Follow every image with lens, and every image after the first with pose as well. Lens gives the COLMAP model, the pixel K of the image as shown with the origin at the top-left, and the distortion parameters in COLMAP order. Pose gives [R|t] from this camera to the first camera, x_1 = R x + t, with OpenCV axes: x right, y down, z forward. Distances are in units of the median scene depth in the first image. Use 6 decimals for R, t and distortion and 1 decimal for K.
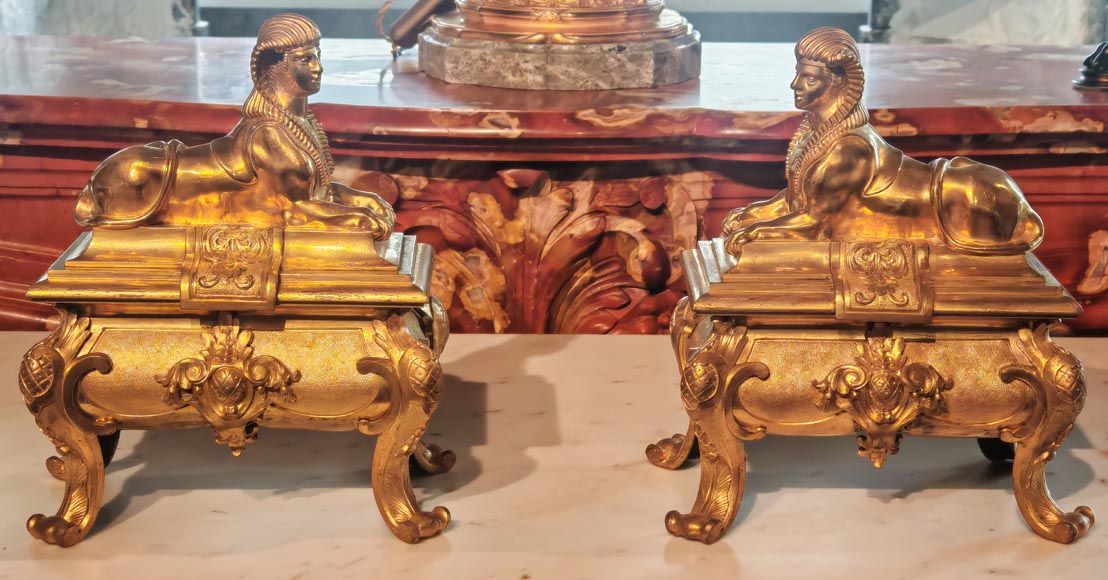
lens RADIAL K [[2119.4, 0, 593.9], [0, 2119.4, 311.9], [0, 0, 1]] dist [0.093261, 0.000000]
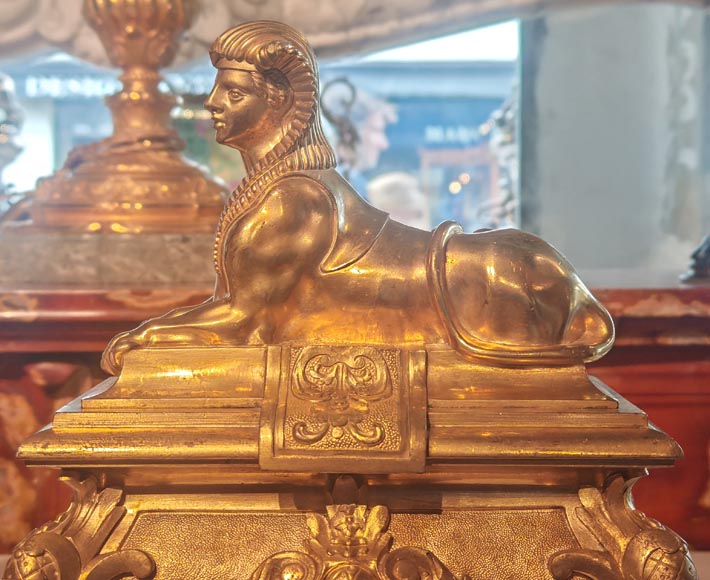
lens RADIAL K [[1407.6, 0, 388.9], [0, 1407.6, 247.8], [0, 0, 1]] dist [0.042783, 0.000000]
pose [[0.999941, -0.010820, -0.001178, 0.147865], [0.010230, 0.971341, -0.237472, 0.035922], [0.003714, 0.237445, 0.971394, 0.600527]]
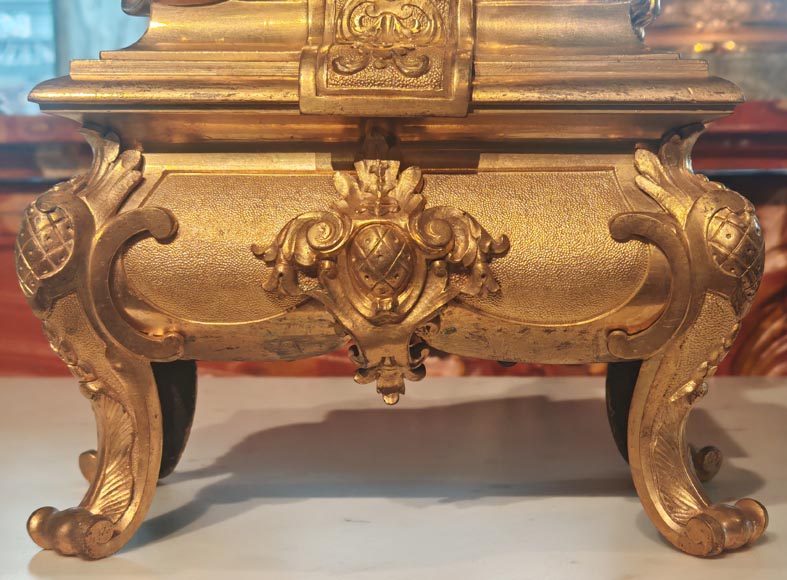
lens RADIAL K [[1561.2, 0, 431.3], [0, 1561.2, 349.4], [0, 0, 1]] dist [0.109772, 0.000000]
pose [[0.996543, -0.013865, -0.081907, -0.122716], [0.001397, 0.988631, -0.150356, 0.116215], [0.083061, 0.149722, 0.985233, 0.586756]]
